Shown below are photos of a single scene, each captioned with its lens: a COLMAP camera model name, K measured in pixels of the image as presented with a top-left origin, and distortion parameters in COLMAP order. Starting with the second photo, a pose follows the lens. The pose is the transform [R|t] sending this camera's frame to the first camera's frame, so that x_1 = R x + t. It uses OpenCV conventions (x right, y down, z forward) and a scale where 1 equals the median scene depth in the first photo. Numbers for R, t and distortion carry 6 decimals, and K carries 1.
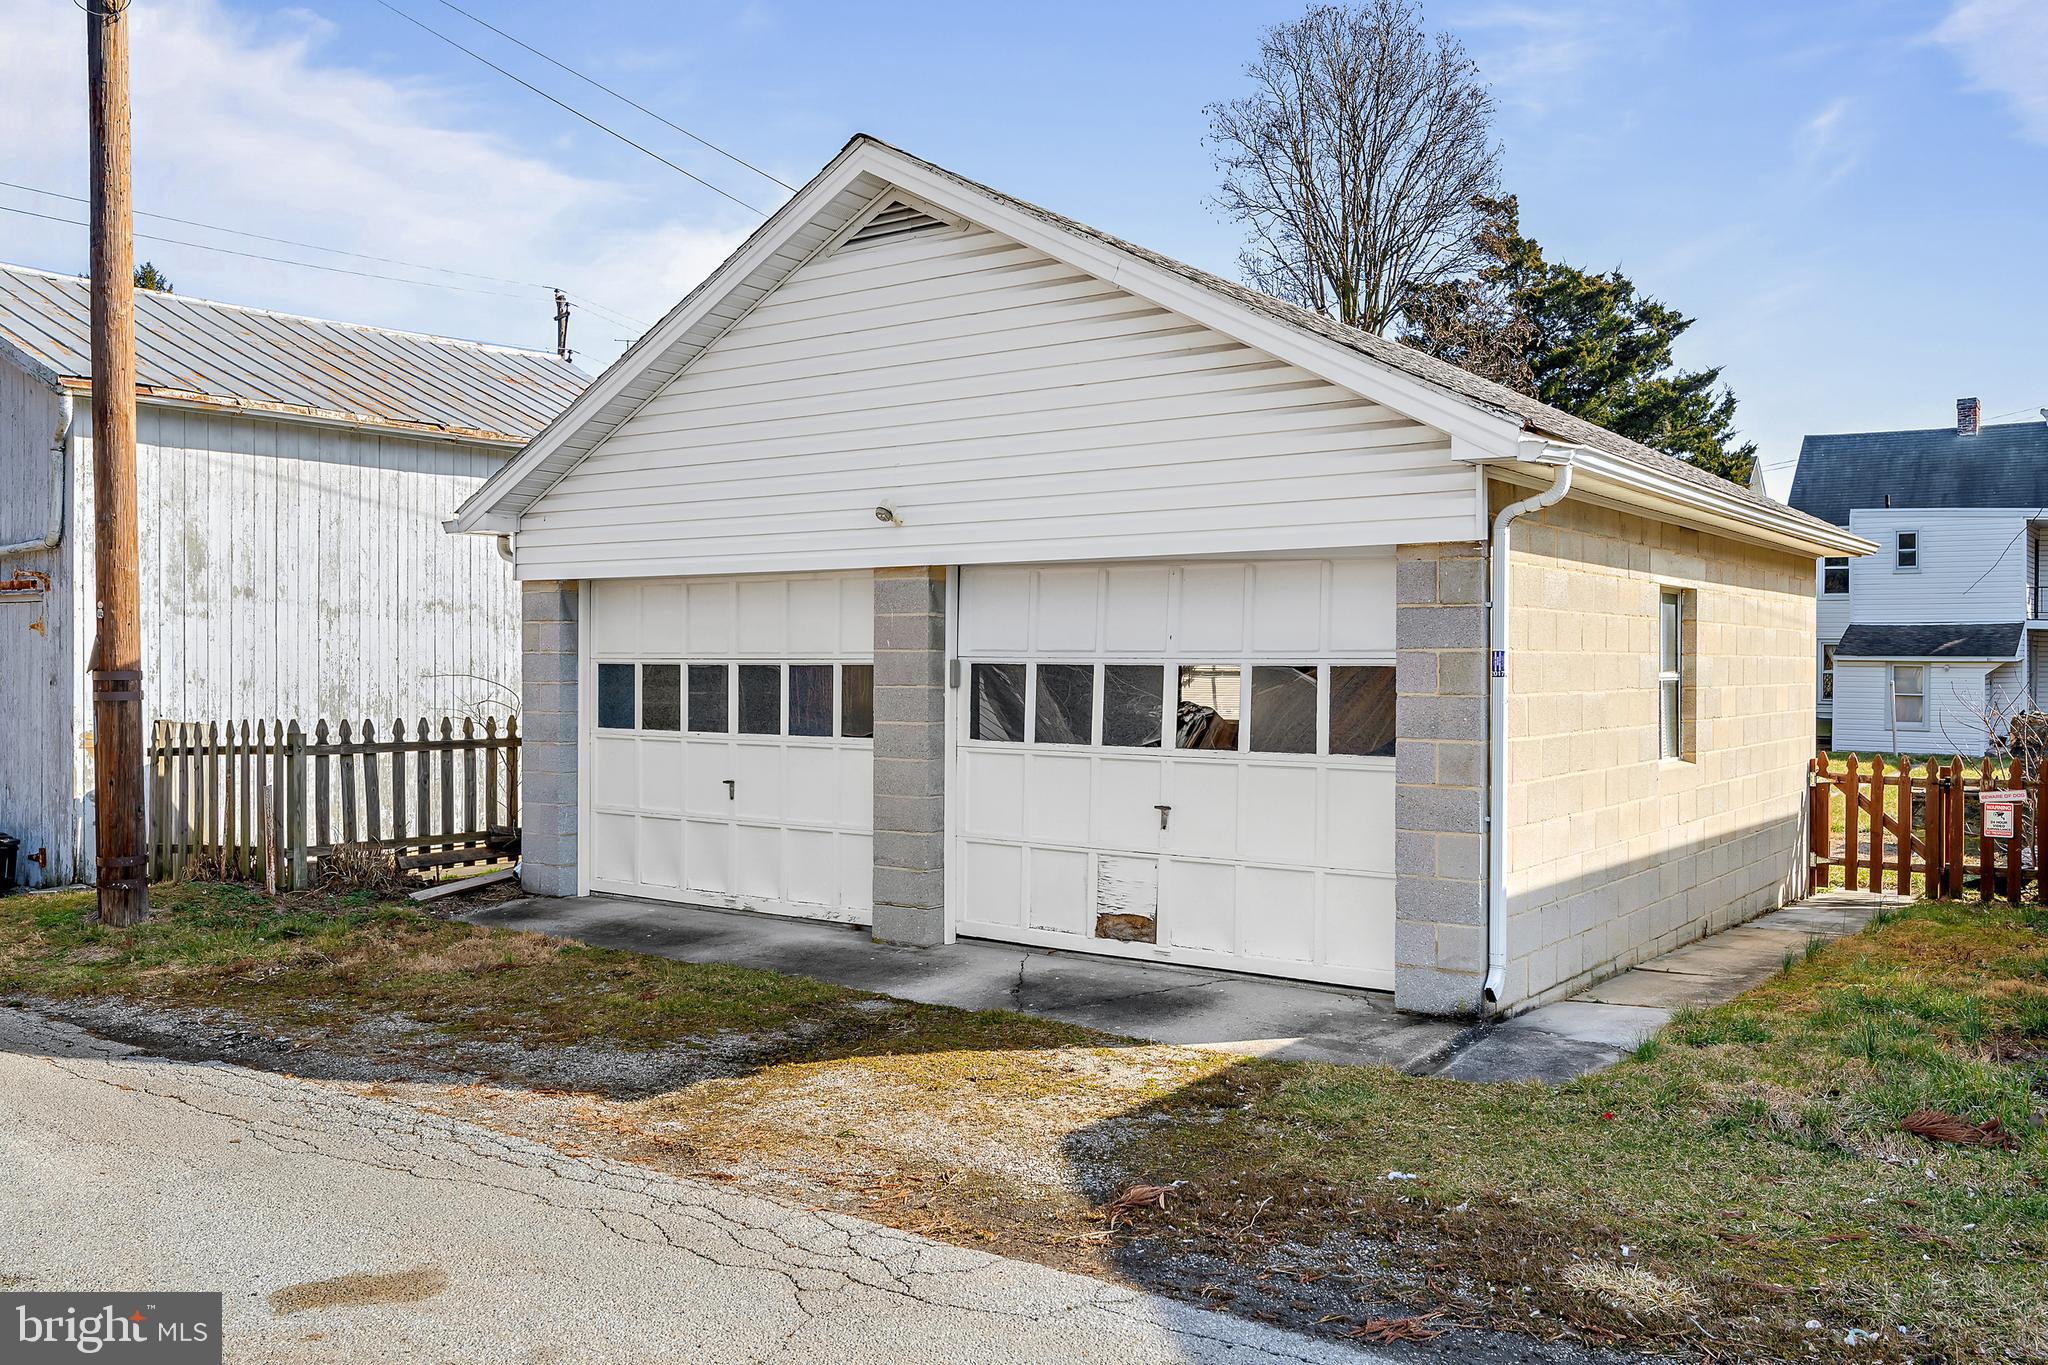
lens RADIAL K [[1634.1, 0, 1018.4], [0, 1634.1, 674.6], [0, 0, 1]] dist [0.013207, 0.002742]
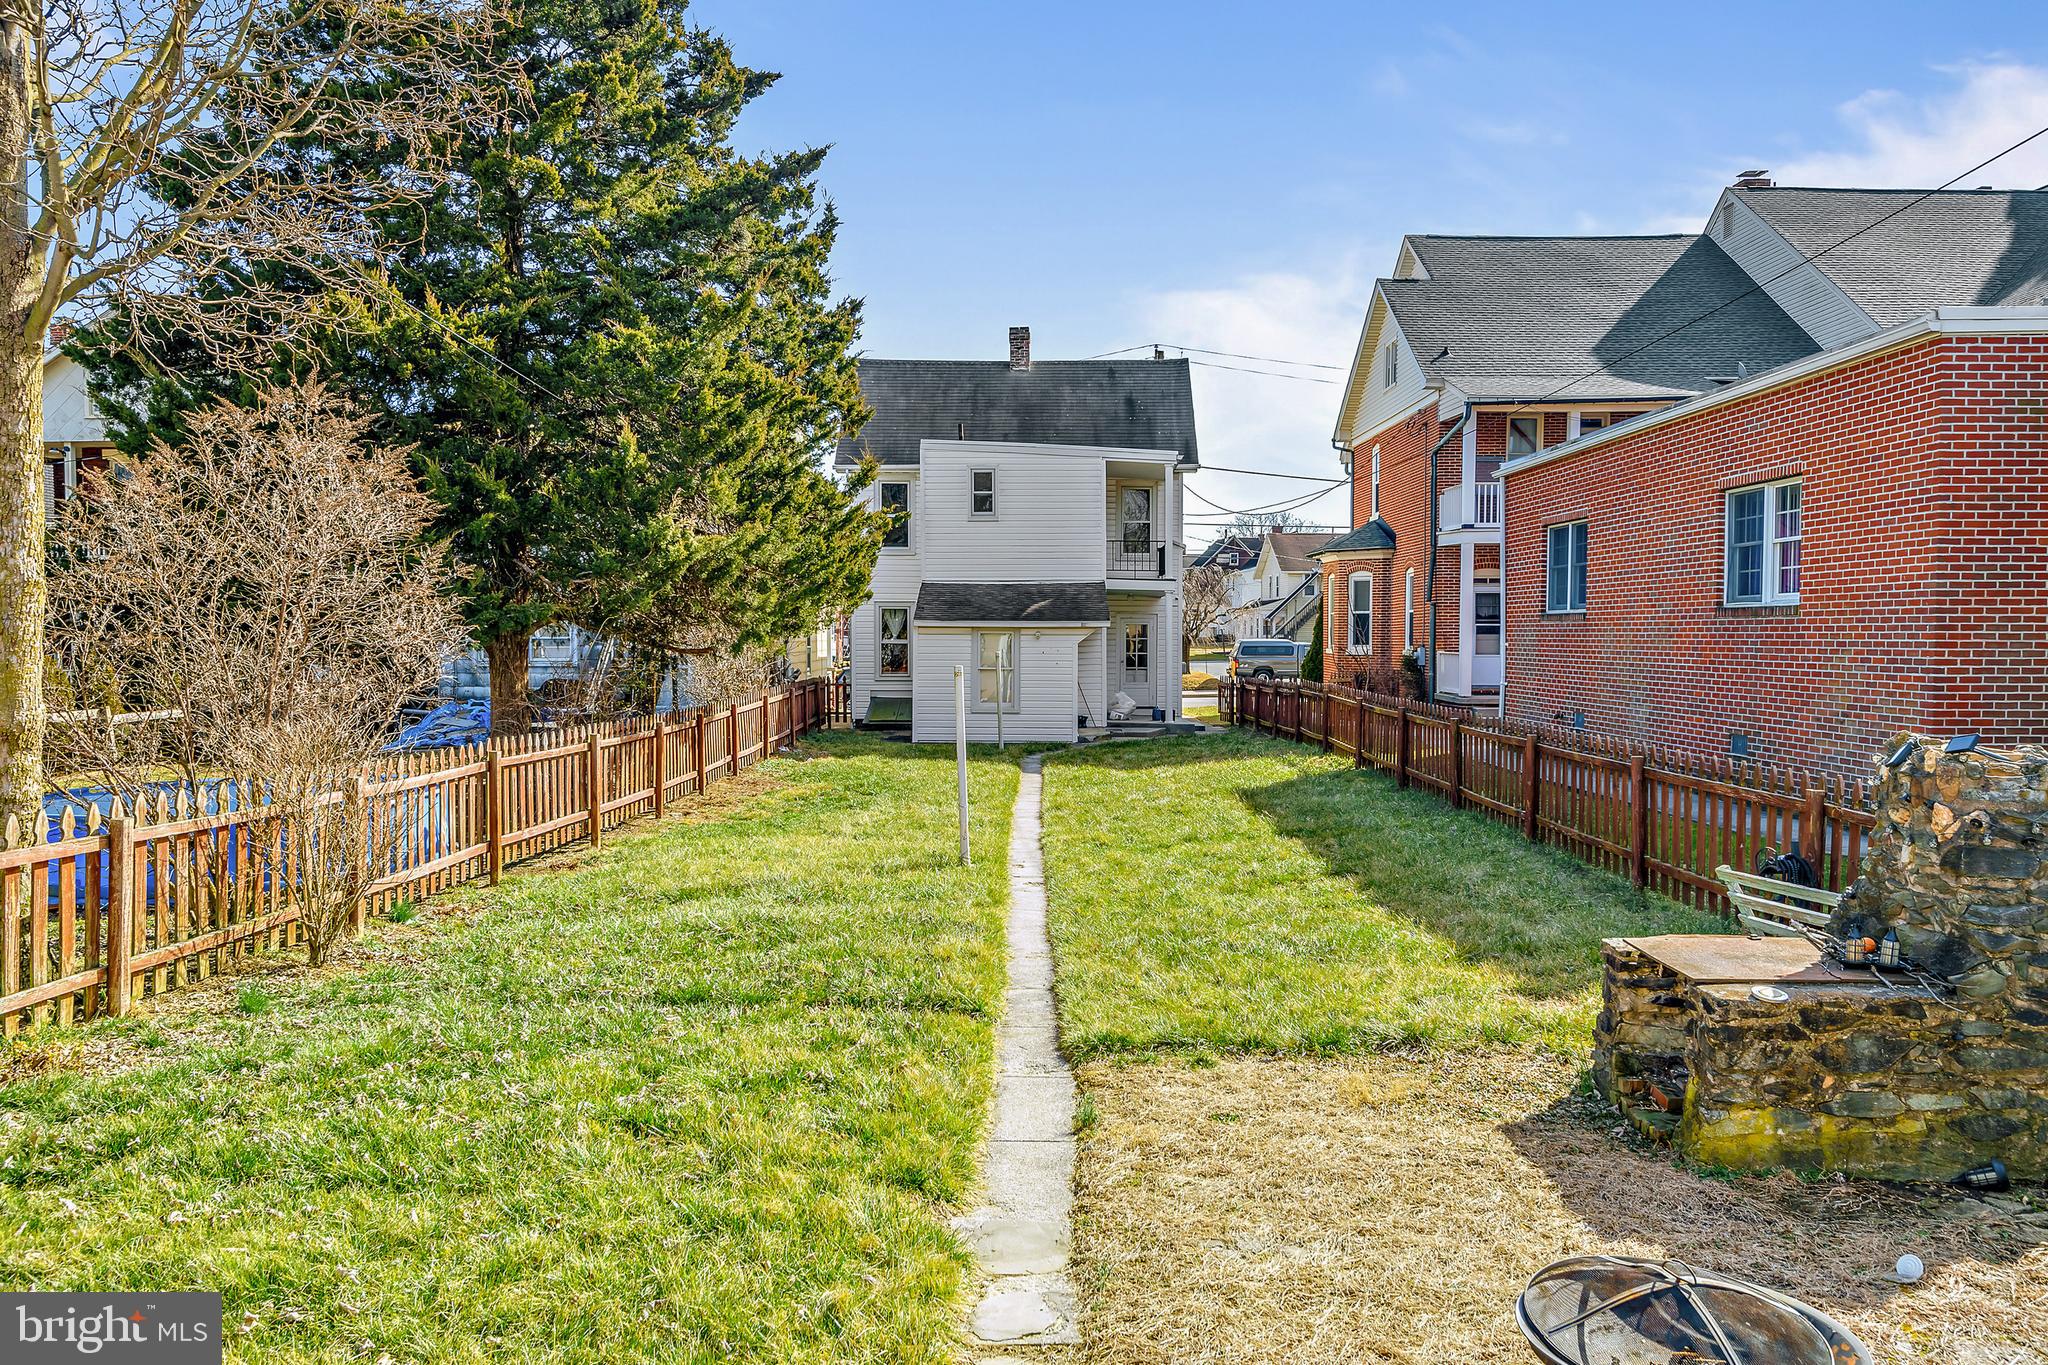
lens RADIAL K [[1515.2, 0, 1020.1], [0, 1515.2, 680.8], [0, 0, 1]] dist [0.019373, 0.002659]
pose [[0.814463, -0.023242, 0.579749, 0.114646], [0.010371, 0.999621, 0.025504, -0.000646], [-0.580122, -0.014759, 0.814396, 0.370506]]
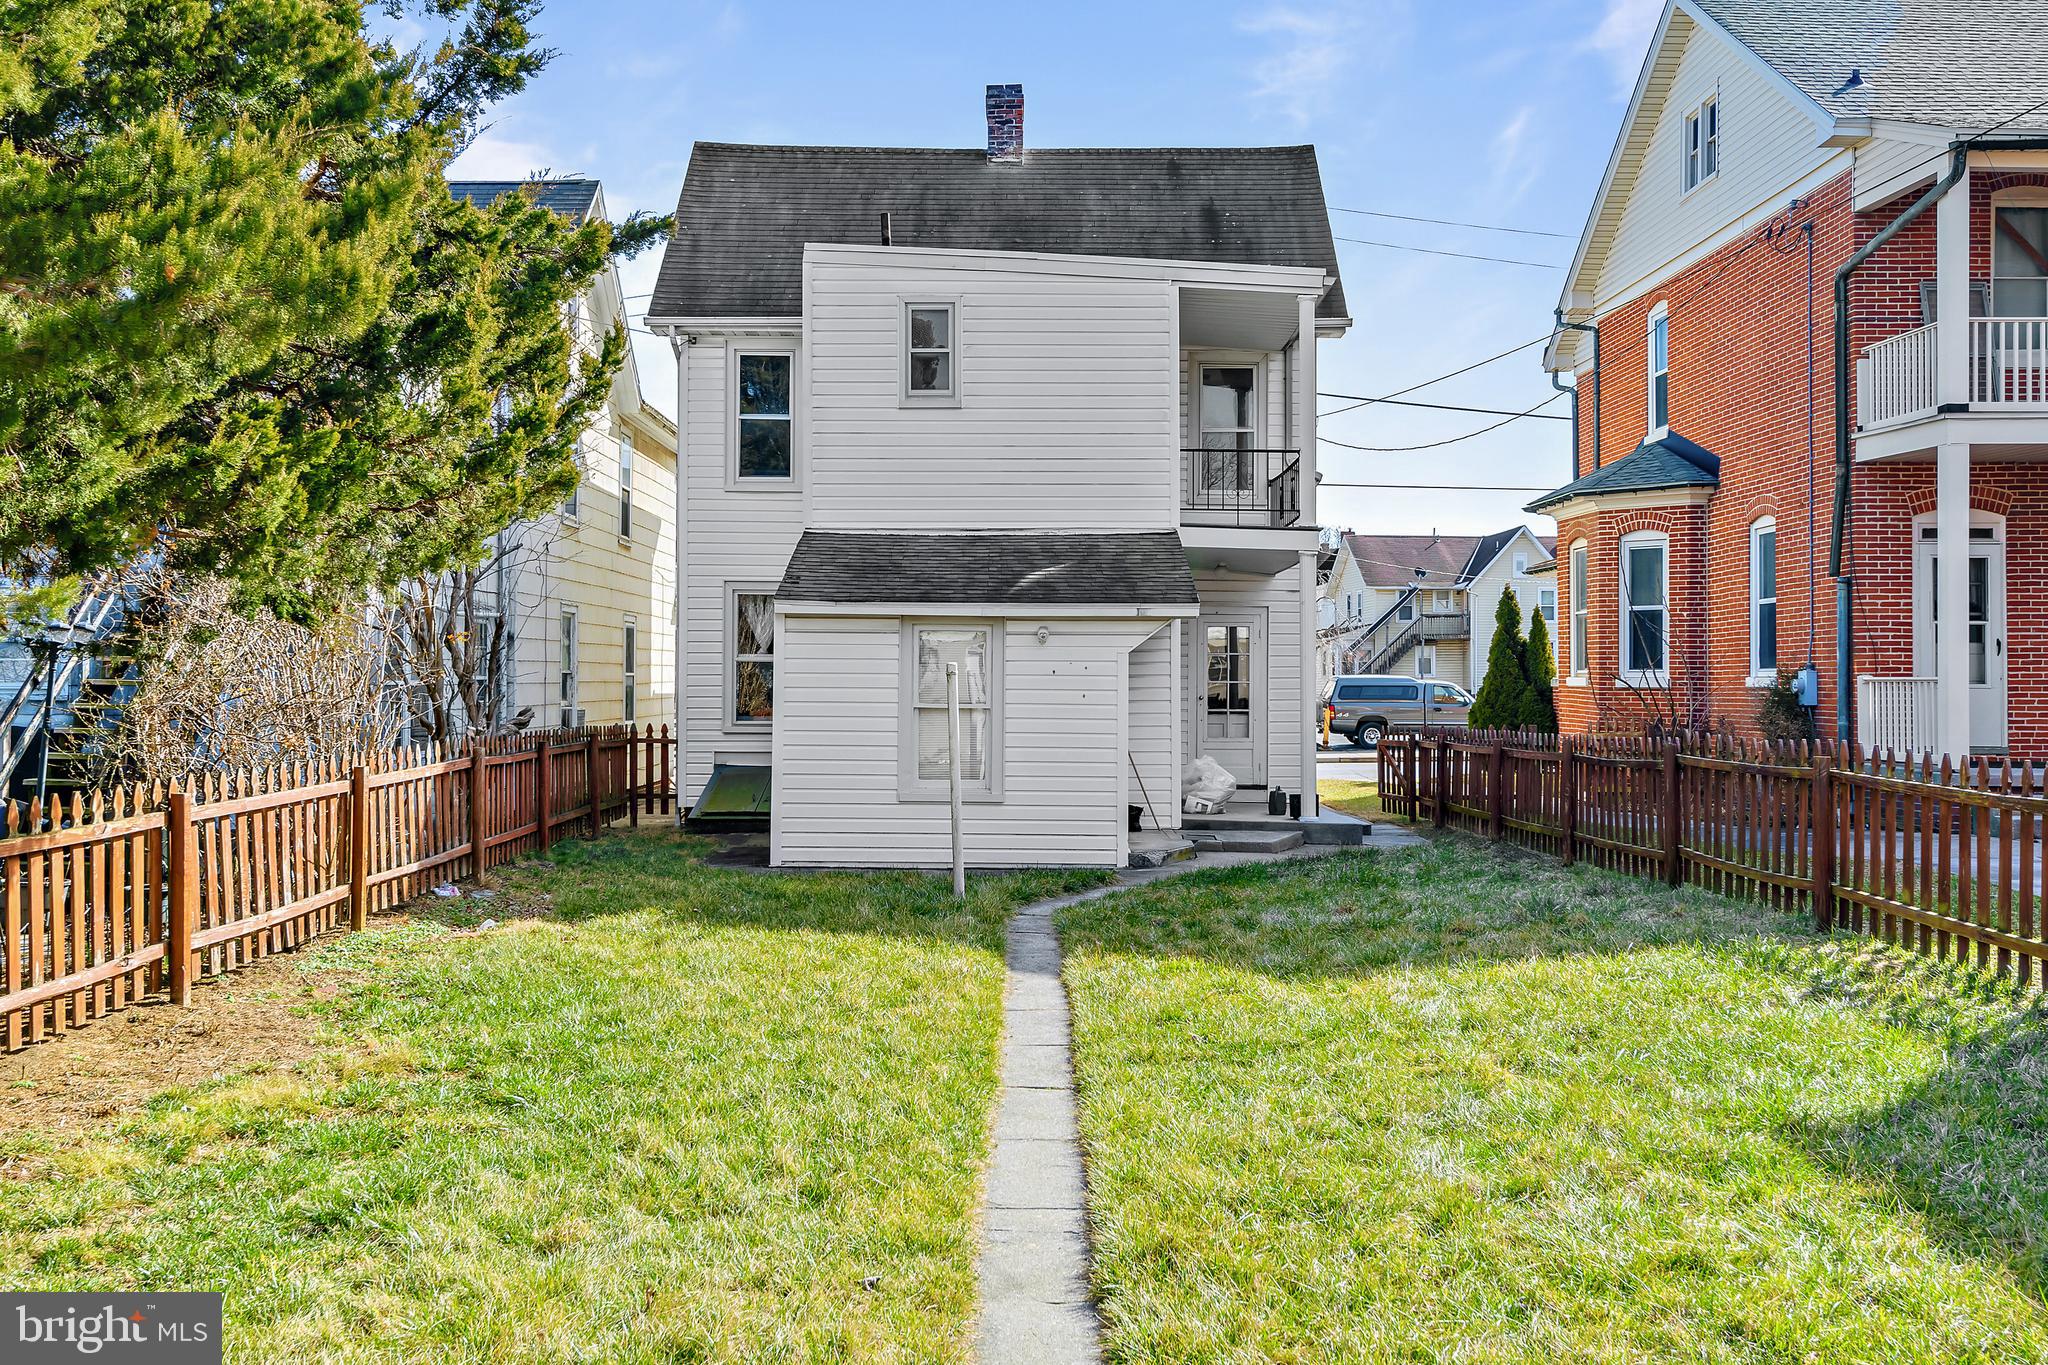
lens RADIAL K [[1787.1, 0, 1026.2], [0, 1787.1, 688.2], [0, 0, 1]] dist [0.004248, 0.003627]
pose [[0.806991, -0.003882, 0.590551, 0.301364], [0.006623, 0.999975, -0.002476, 0.008736], [-0.590526, 0.005909, 0.806997, 0.633024]]
